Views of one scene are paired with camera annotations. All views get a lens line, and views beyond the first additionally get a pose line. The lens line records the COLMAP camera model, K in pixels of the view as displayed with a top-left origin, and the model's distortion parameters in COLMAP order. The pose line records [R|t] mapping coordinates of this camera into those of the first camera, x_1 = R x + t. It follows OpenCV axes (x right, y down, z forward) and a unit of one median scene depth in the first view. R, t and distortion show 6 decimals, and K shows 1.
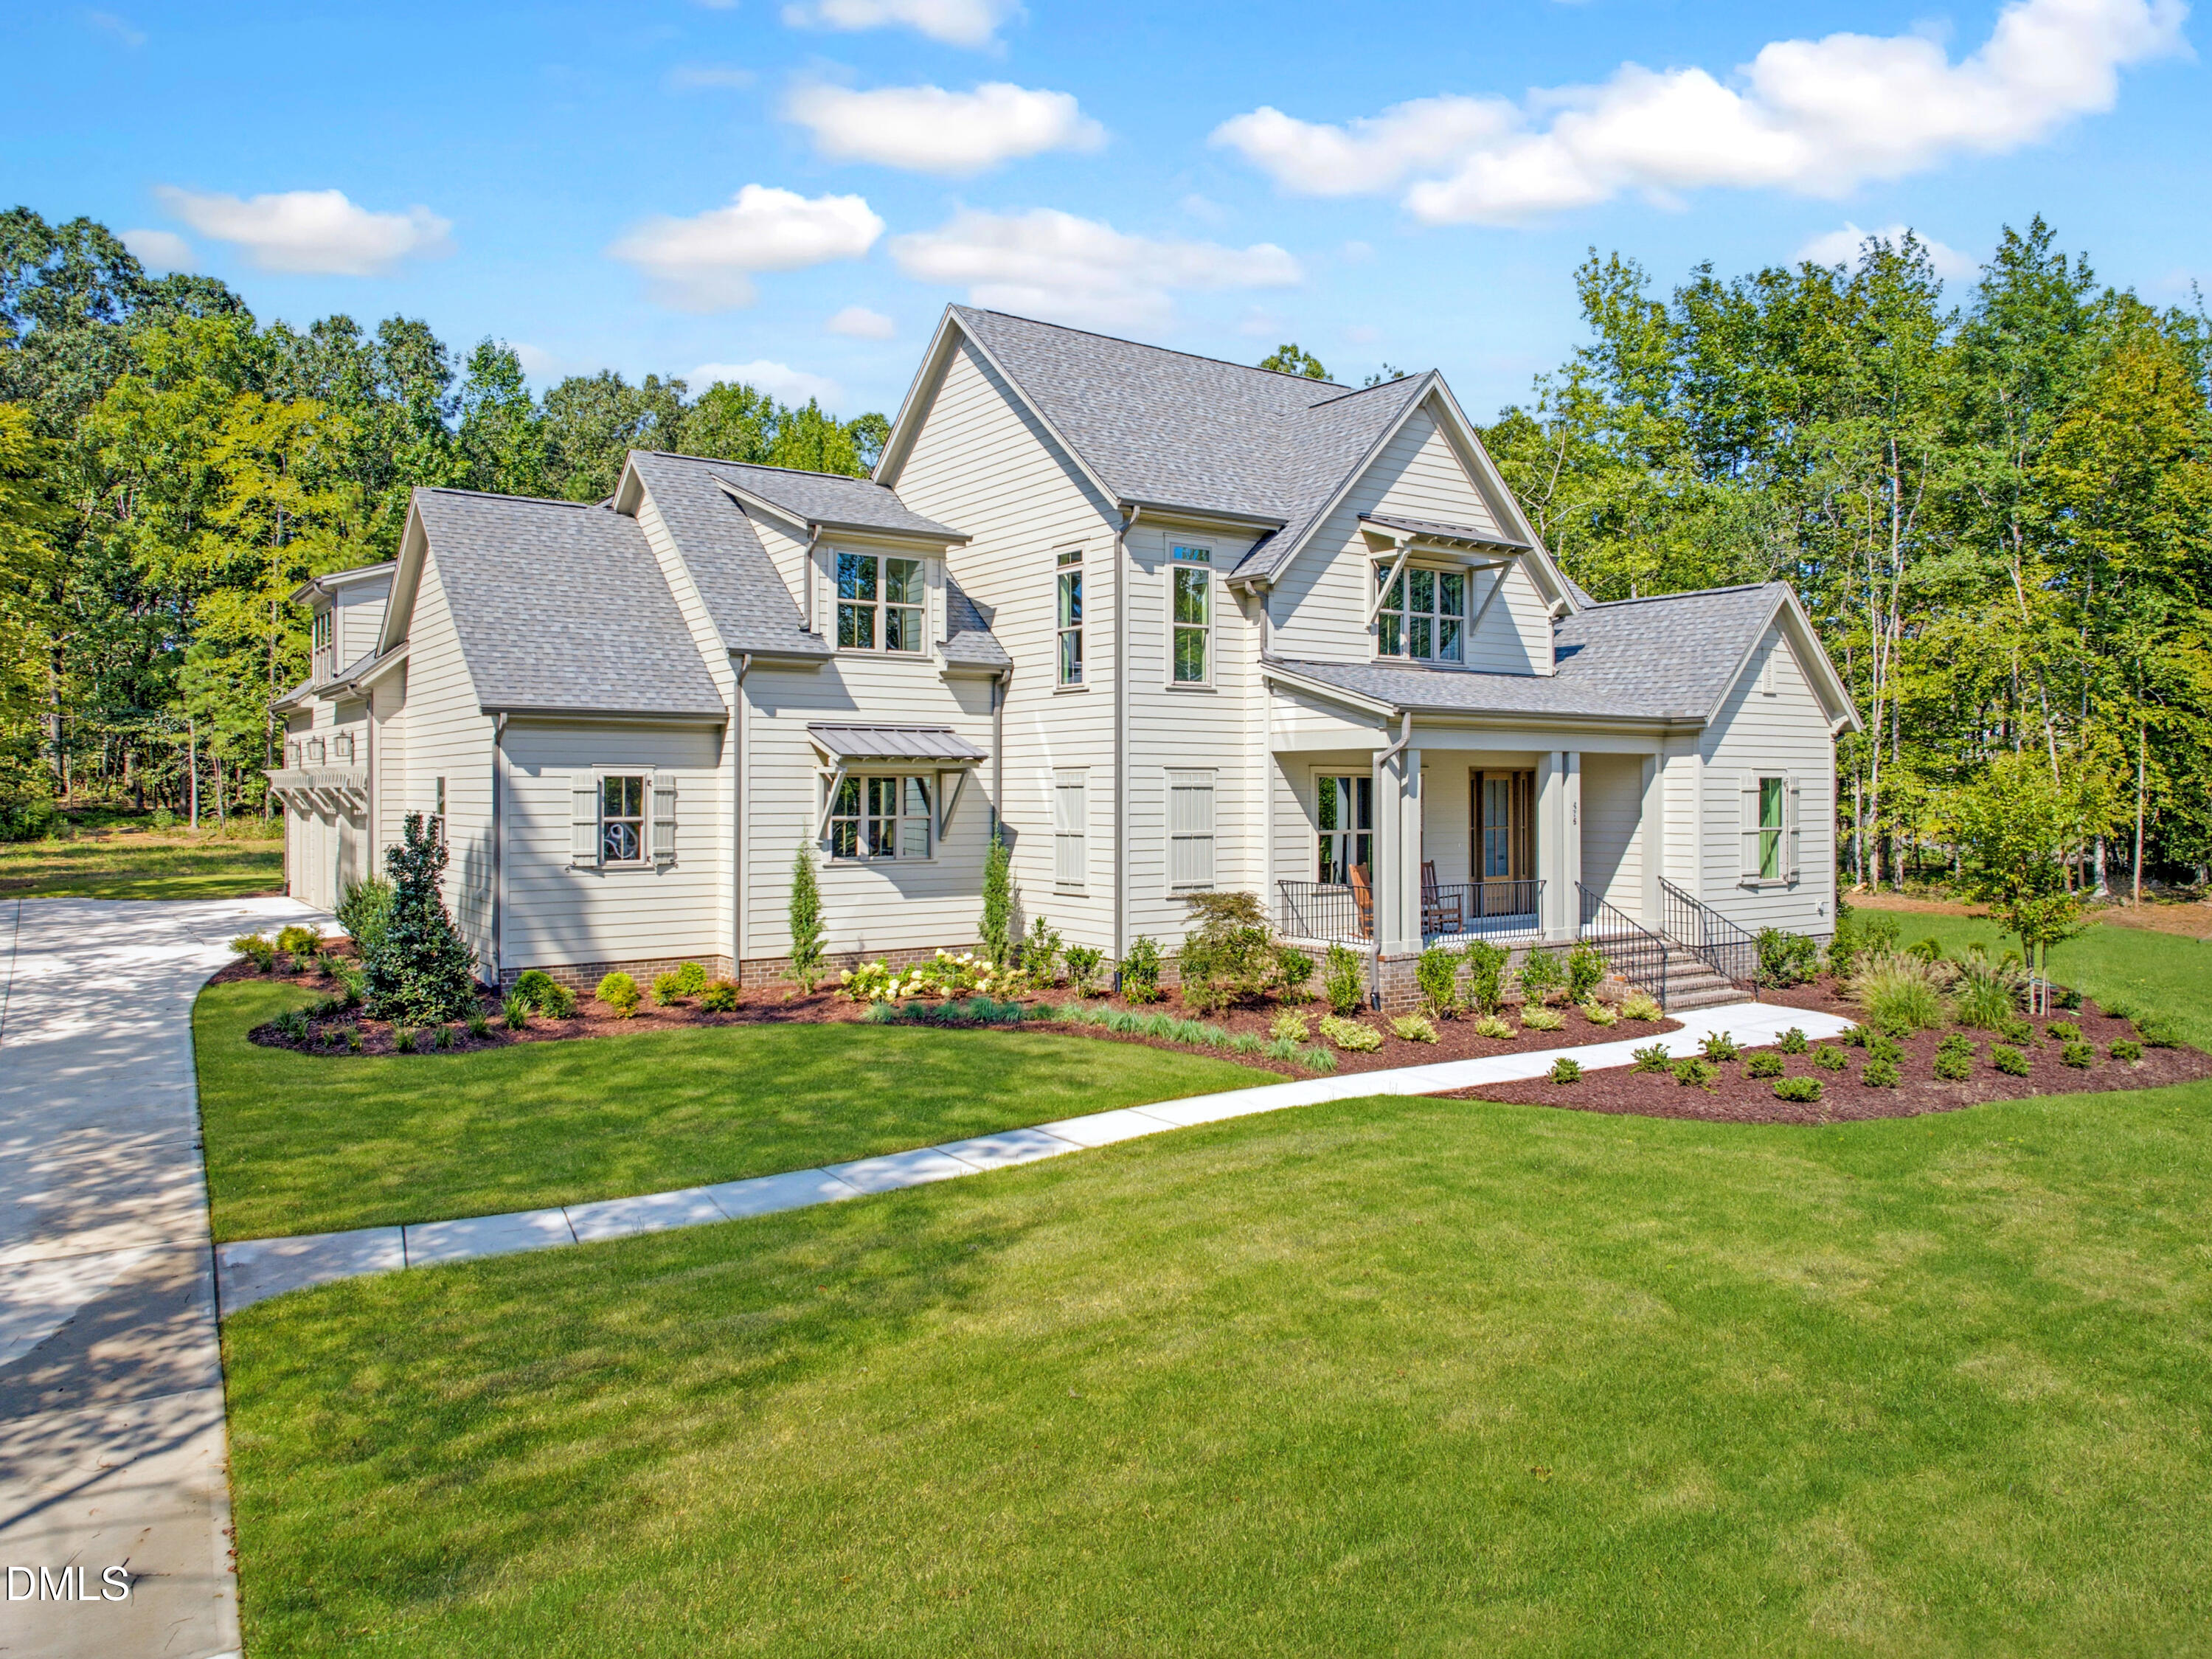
lens RADIAL K [[1518.4, 0, 1106.0], [0, 1518.4, 791.6], [0, 0, 1]] dist [-0.000927, -0.003763]
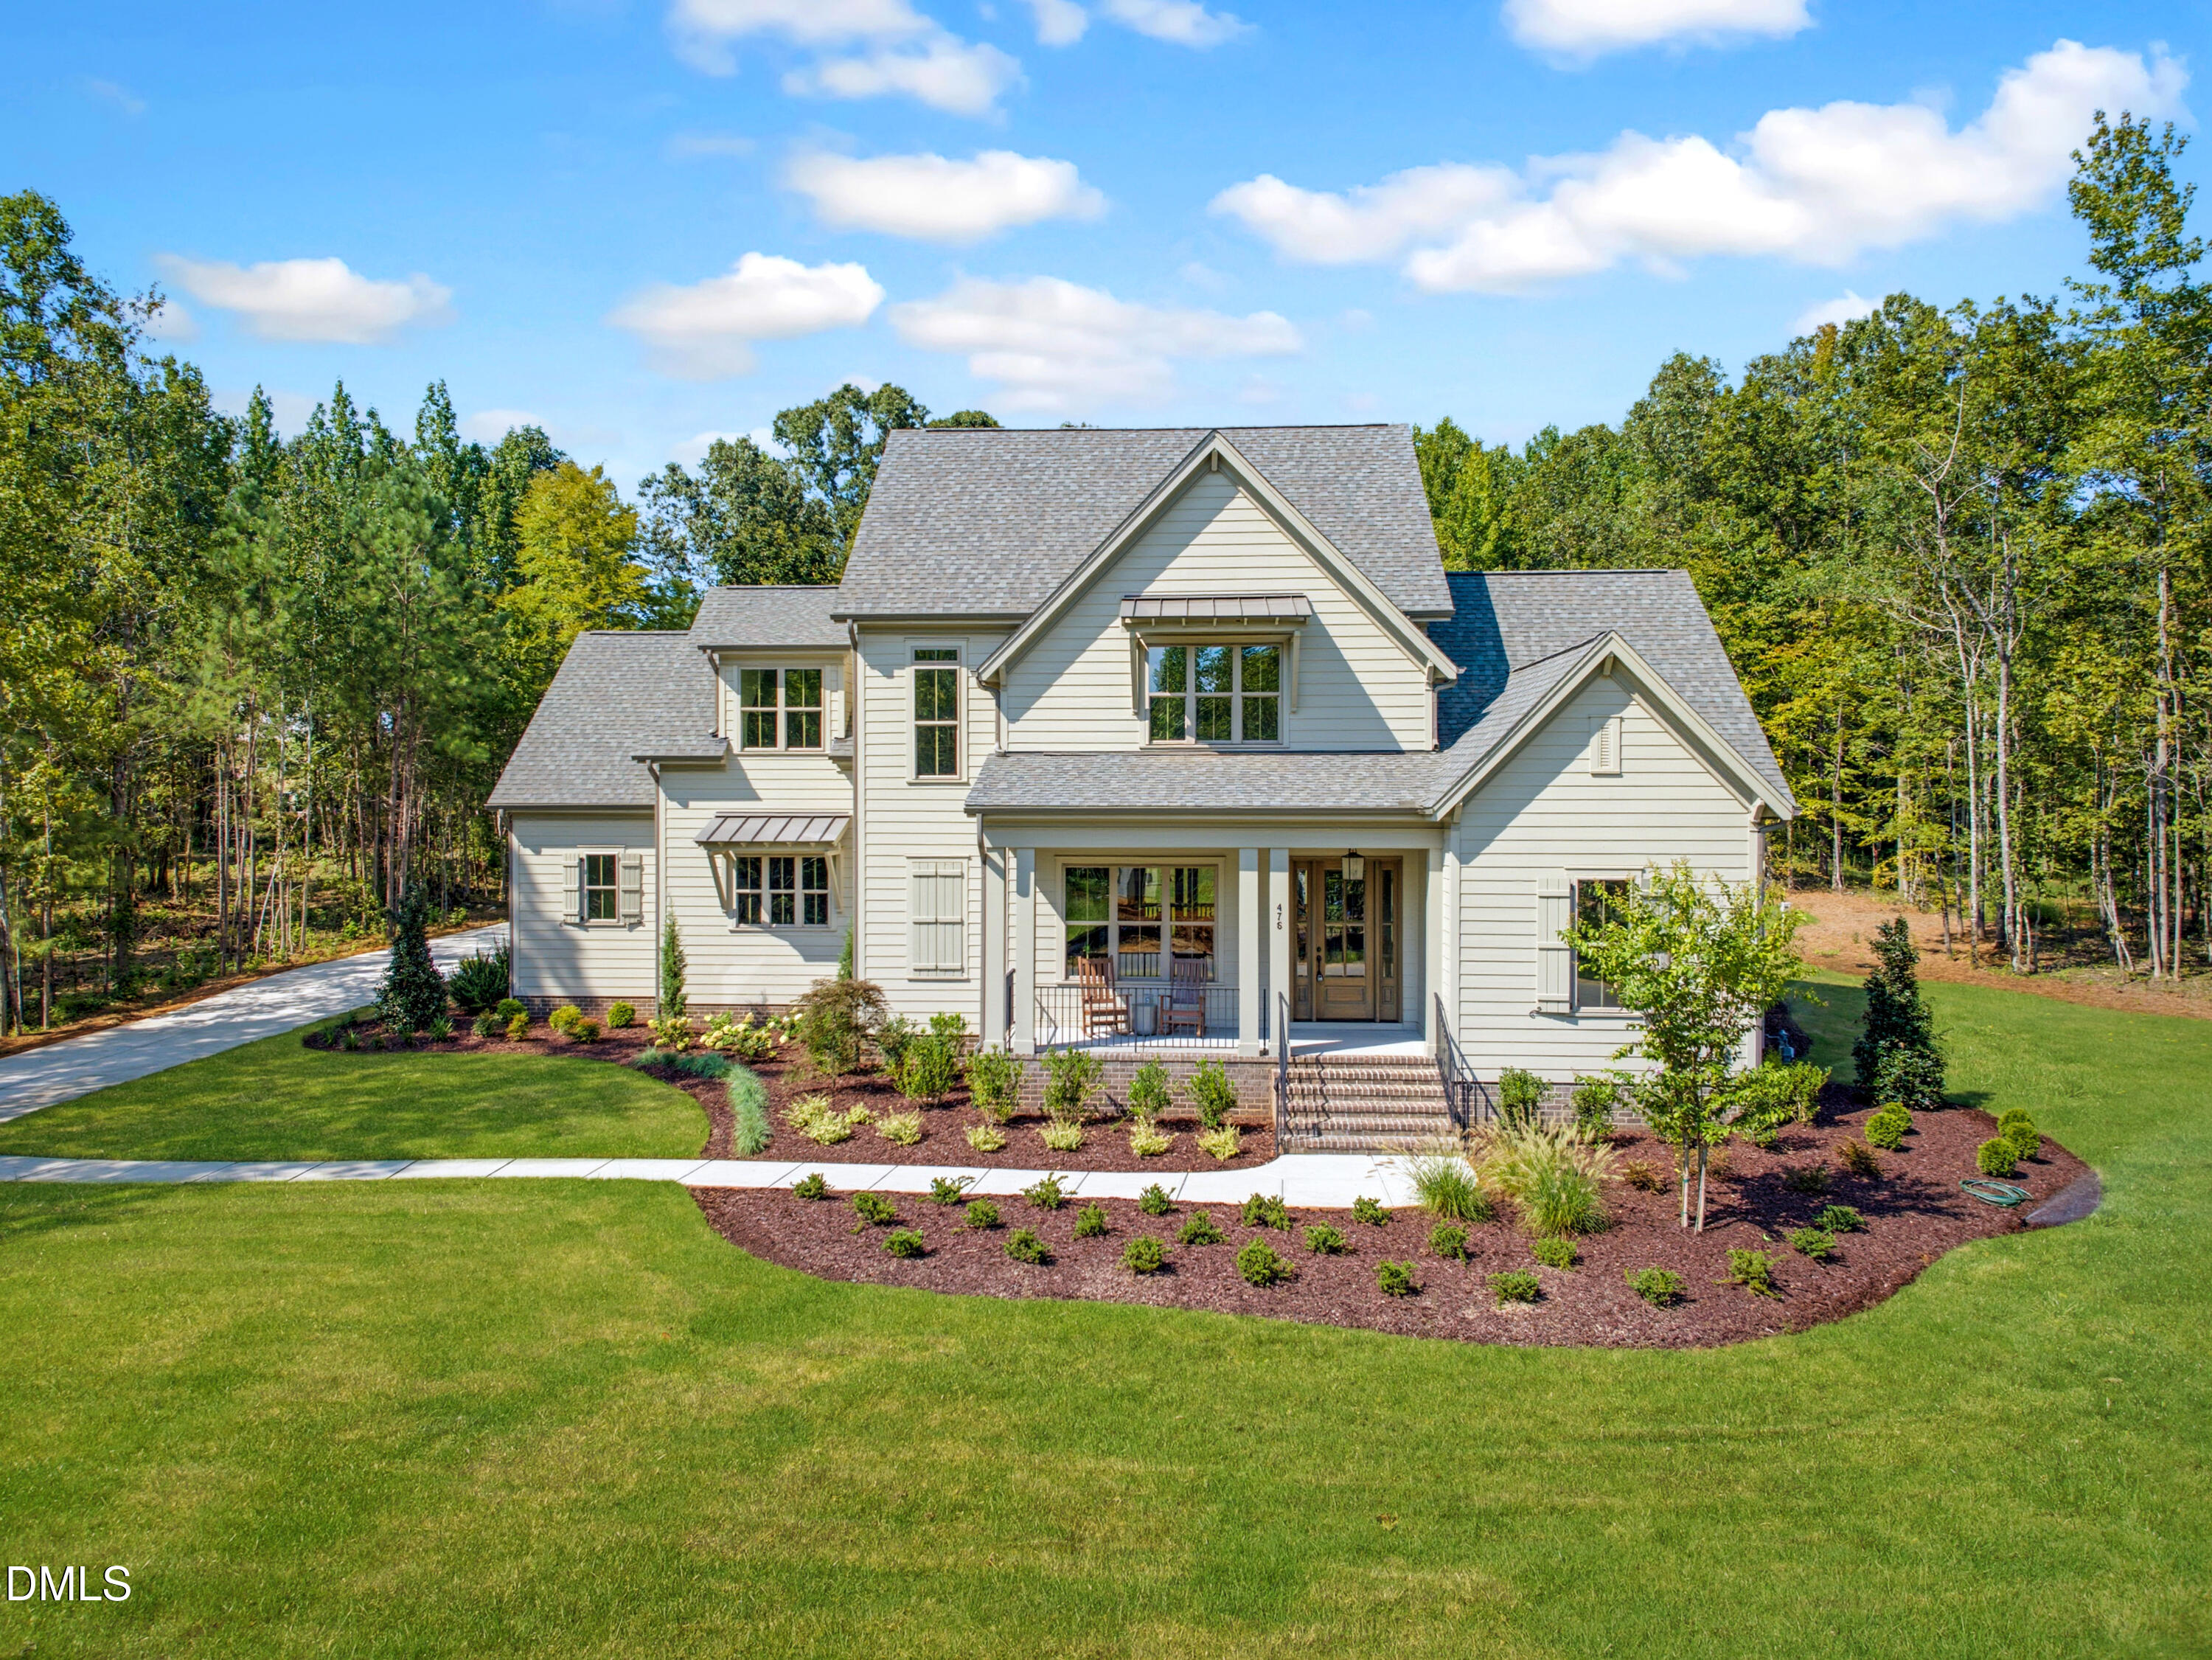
lens RADIAL K [[1518.4, 0, 1105.6], [0, 1518.4, 825.6], [0, 0, 1]] dist [-0.000927, -0.003763]
pose [[0.786258, 0.011558, -0.617791, 0.776518], [-0.002316, 0.999873, 0.015759, -0.053033], [0.617894, -0.010960, 0.786185, 0.235092]]
